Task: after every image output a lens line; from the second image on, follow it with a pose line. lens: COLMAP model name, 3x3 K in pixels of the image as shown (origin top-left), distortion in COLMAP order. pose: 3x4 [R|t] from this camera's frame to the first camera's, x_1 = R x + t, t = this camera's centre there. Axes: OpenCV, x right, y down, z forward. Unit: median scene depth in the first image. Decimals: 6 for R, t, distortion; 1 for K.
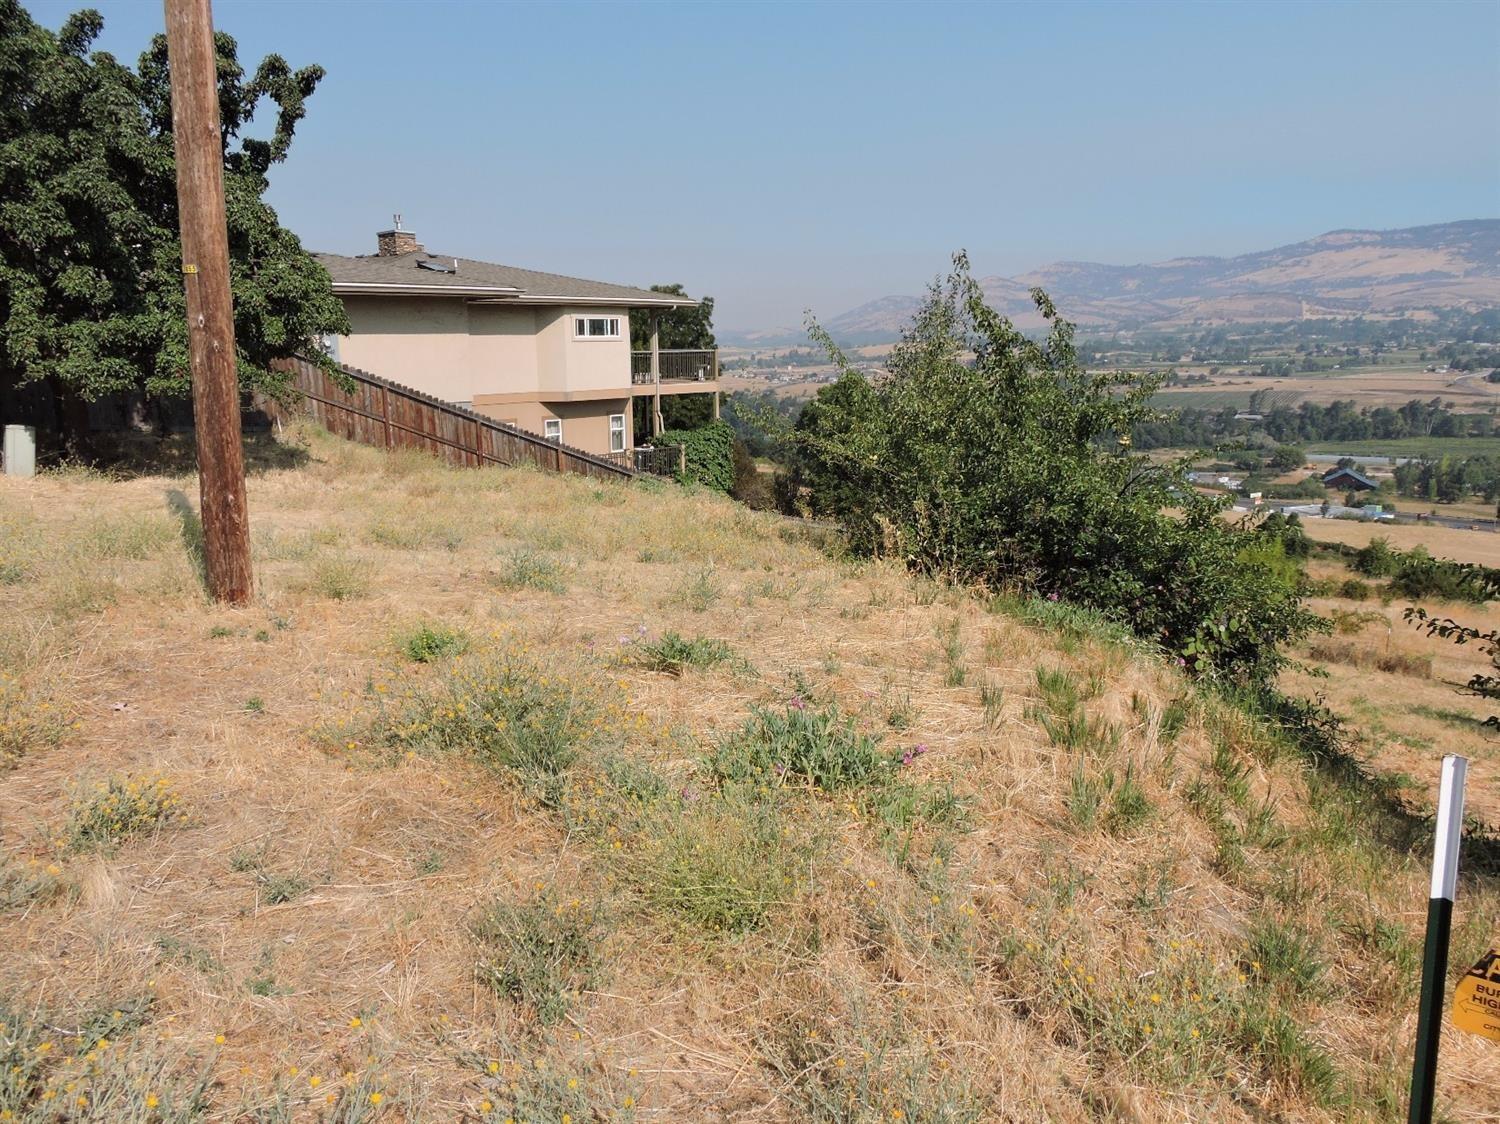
lens RADIAL K [[1107.8, 0, 763.1], [0, 1107.8, 585.0], [0, 0, 1]] dist [-0.012315, 0.004414]
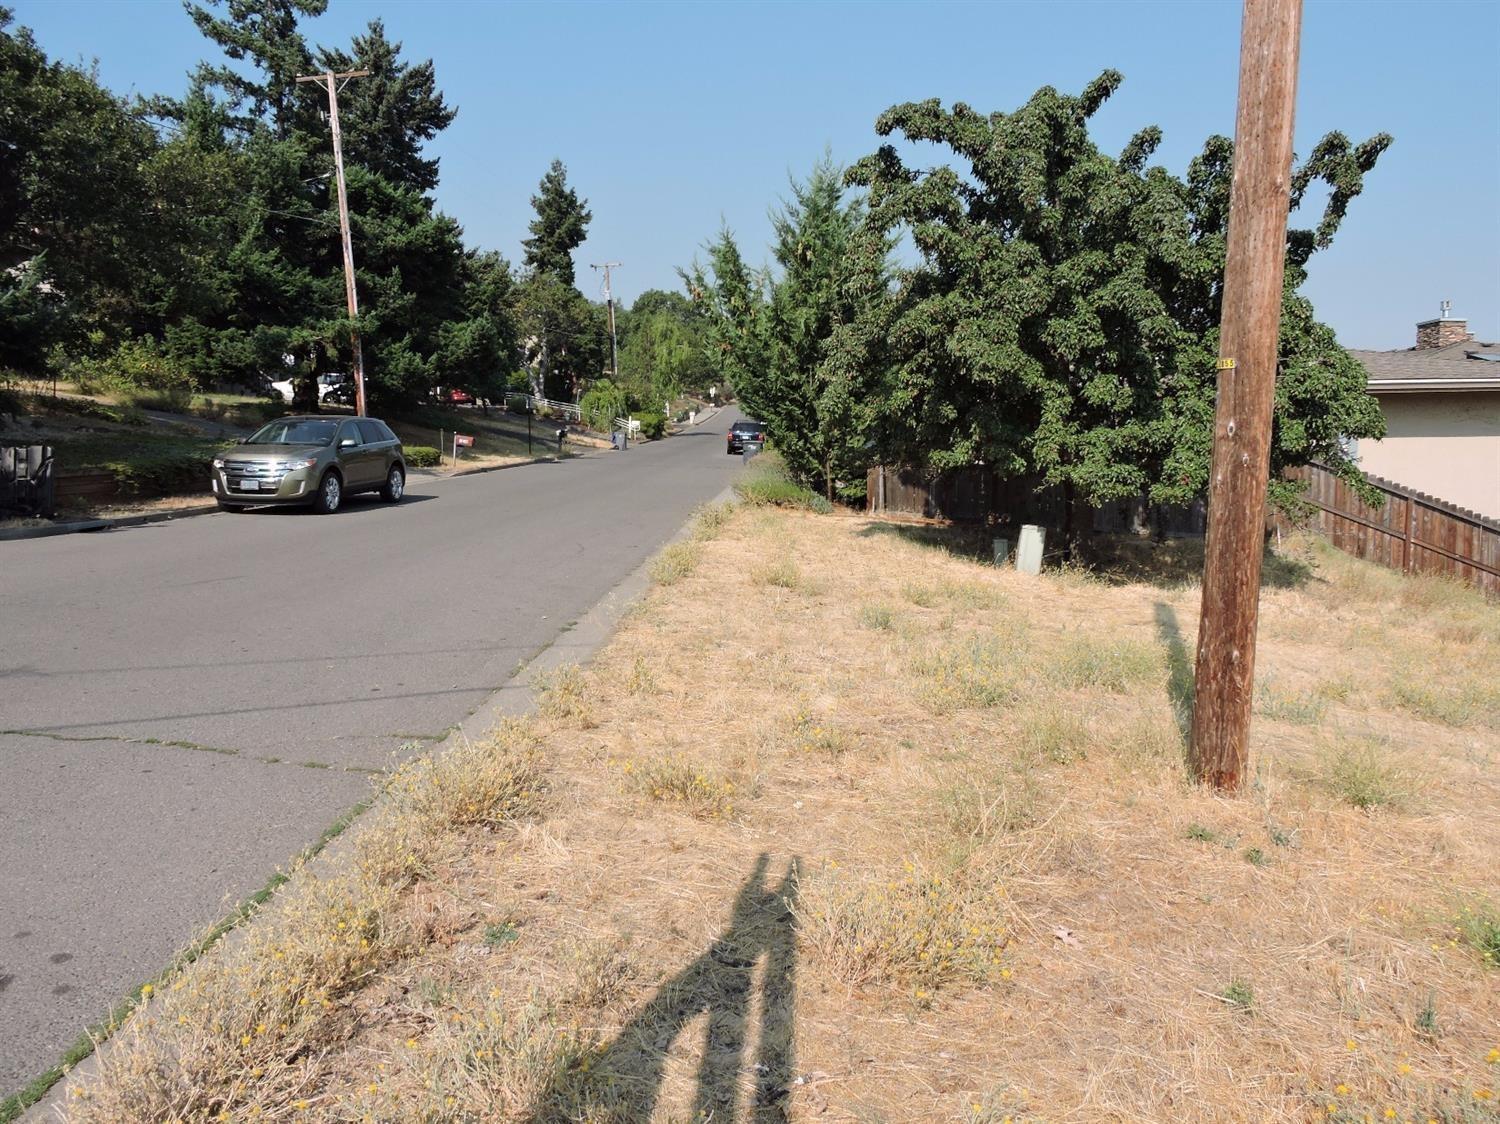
lens RADIAL K [[1107.8, 0, 763.1], [0, 1107.8, 585.0], [0, 0, 1]] dist [-0.012315, 0.004414]
pose [[0.669718, 0.086008, -0.737618, -0.103885], [-0.151791, 0.988154, -0.022597, -0.044300], [0.726937, 0.127097, 0.674840, 0.176420]]
